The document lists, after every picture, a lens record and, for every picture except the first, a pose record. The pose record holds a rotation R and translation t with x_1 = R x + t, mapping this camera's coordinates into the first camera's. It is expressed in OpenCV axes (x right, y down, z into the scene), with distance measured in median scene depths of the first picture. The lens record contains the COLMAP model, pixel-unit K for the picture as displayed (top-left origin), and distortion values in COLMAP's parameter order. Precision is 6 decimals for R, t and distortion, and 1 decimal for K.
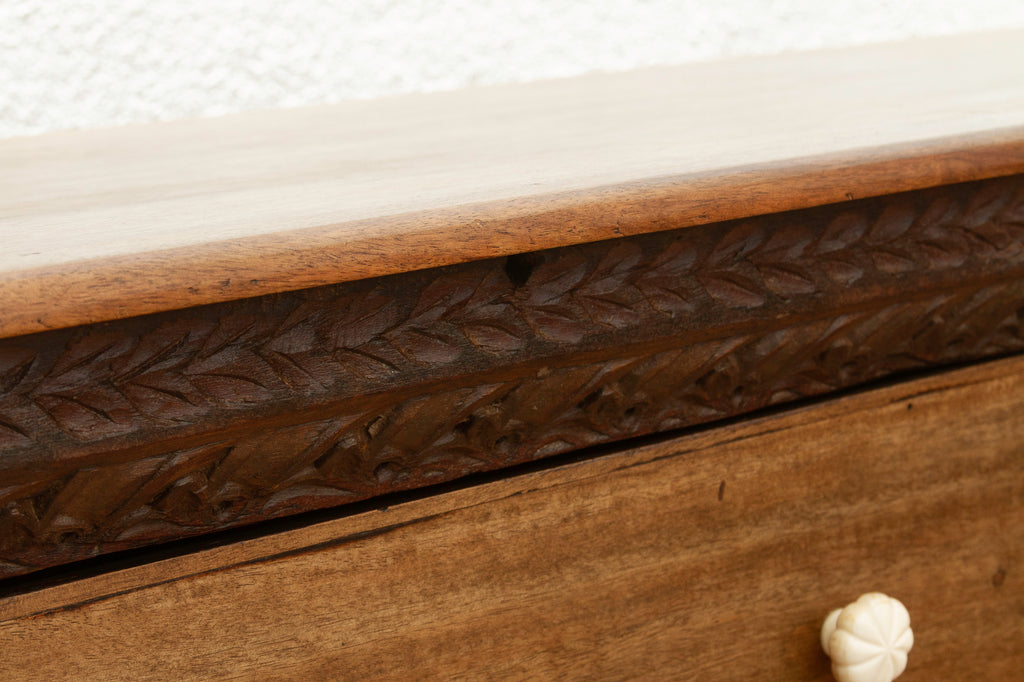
lens RADIAL K [[2319.8, 0, 512.0], [0, 2319.8, 341.0], [0, 0, 1]] dist [-0.037931, -0.271208]
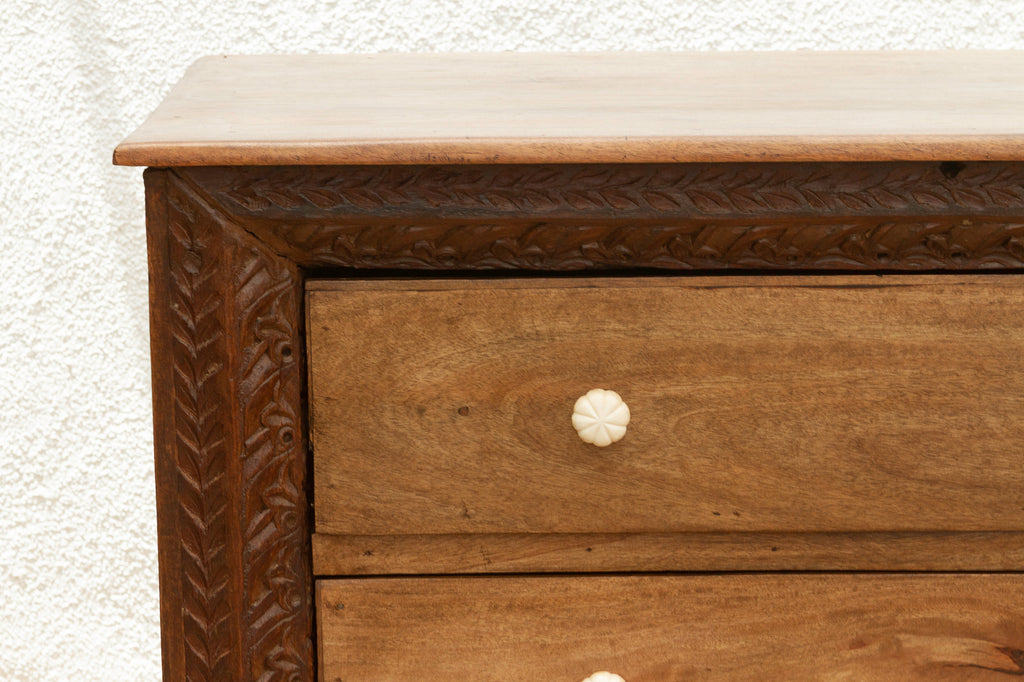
lens RADIAL K [[3747.7, 0, 512.0], [0, 3747.7, 341.0], [0, 0, 1]] dist [-0.045980, -0.302242]
pose [[0.759009, 0.172918, -0.627699, 1.801633], [-0.141729, 0.984849, 0.099927, -0.156760], [0.635467, 0.013118, 0.772016, -1.773993]]
